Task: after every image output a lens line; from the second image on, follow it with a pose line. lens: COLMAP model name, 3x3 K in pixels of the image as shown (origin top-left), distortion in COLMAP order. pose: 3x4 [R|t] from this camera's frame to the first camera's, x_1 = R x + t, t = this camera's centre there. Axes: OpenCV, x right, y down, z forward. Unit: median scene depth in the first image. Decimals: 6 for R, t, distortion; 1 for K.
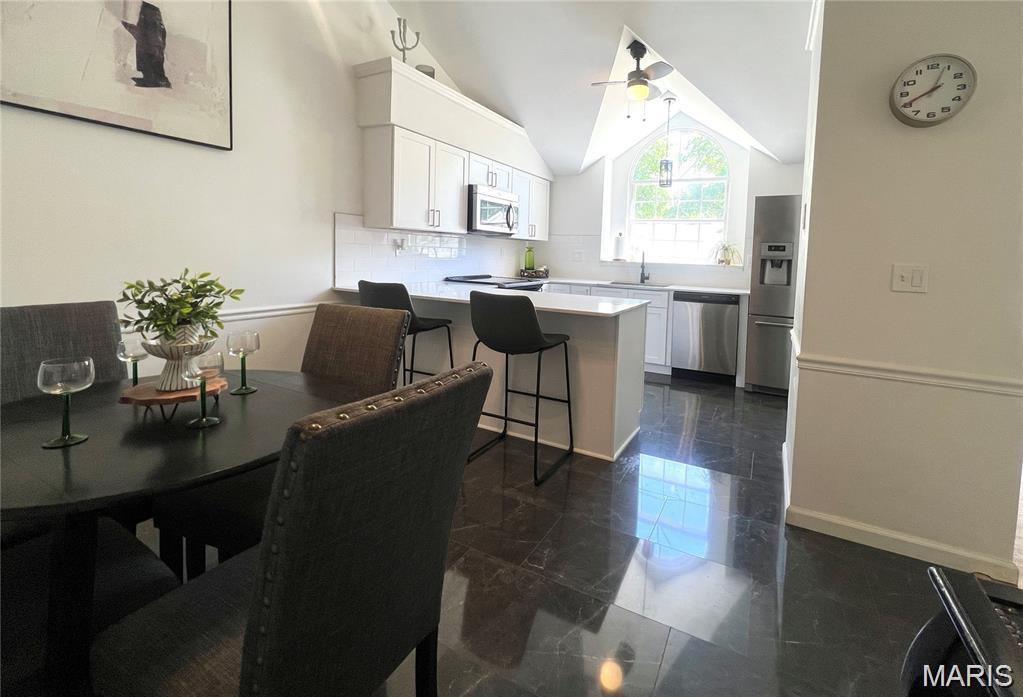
lens RADIAL K [[443.6, 0, 552.2], [0, 443.6, 280.9], [0, 0, 1]] dist [0.002039, 0.001224]
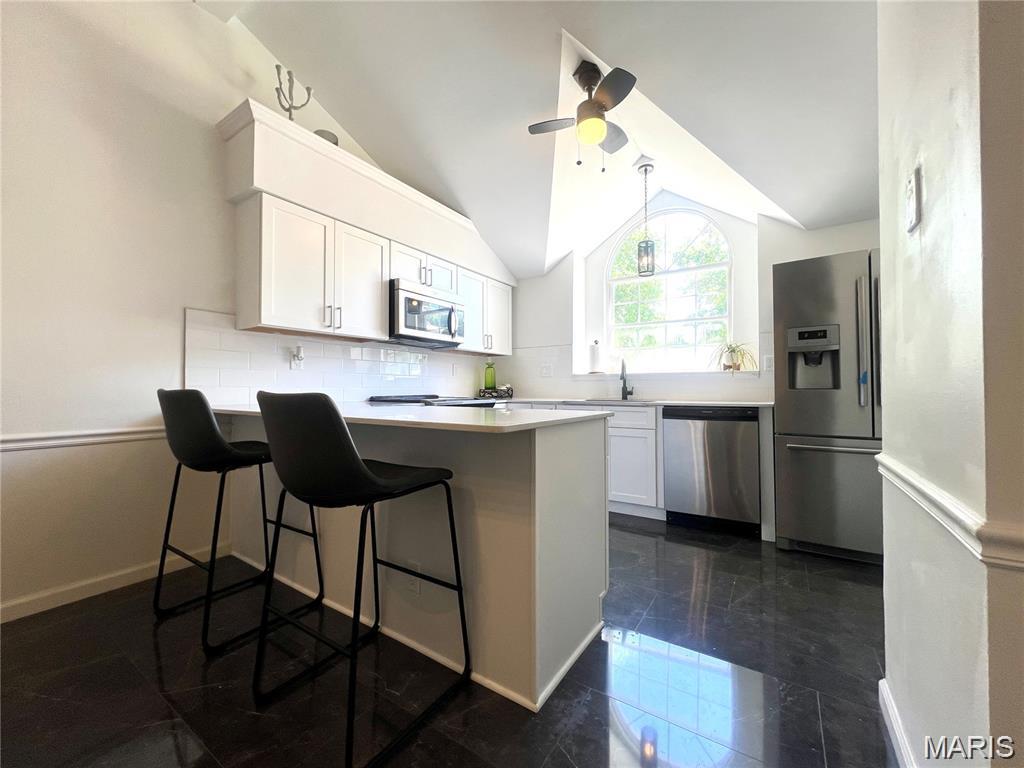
lens RADIAL K [[410.4, 0, 510.8], [0, 410.4, 384.0], [0, 0, 1]] dist [0.000684, -0.000143]
pose [[0.991819, -0.035290, -0.122680, 0.127321], [0.025894, 0.996667, -0.077361, 0.039137], [0.125001, 0.073551, 0.989427, 0.338197]]
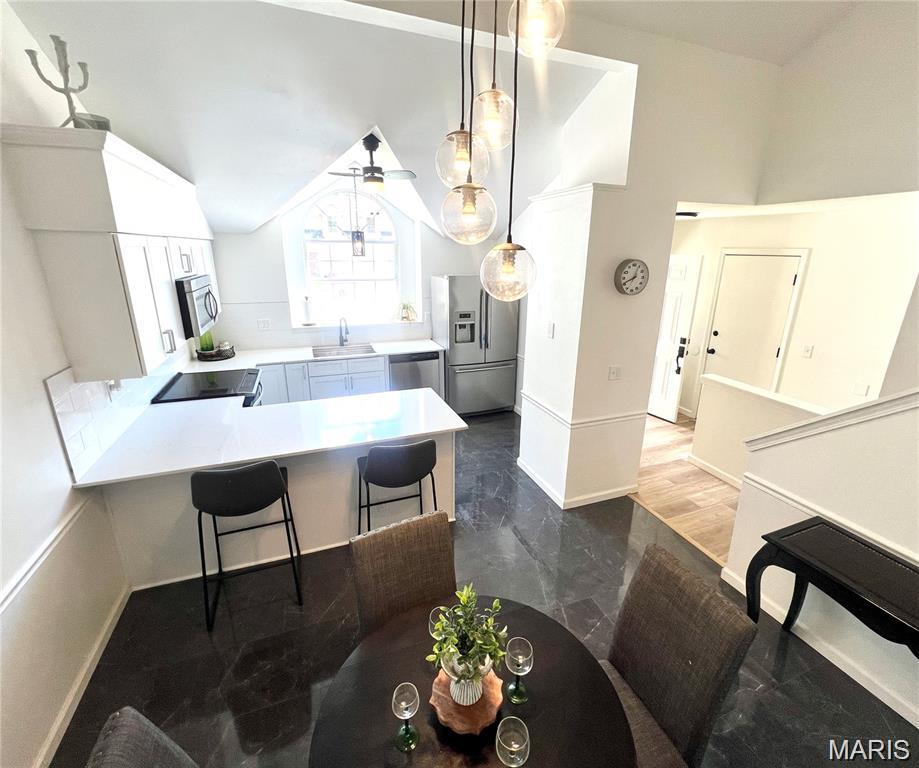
lens RADIAL K [[420.9, 0, 465.7], [0, 420.9, 372.6], [0, 0, 1]] dist [0.008895, -0.000054]
pose [[0.672972, -0.233692, 0.701781, -0.447856], [0.056240, 0.962198, 0.266480, -0.257207], [-0.737527, -0.139865, 0.660676, 0.132578]]
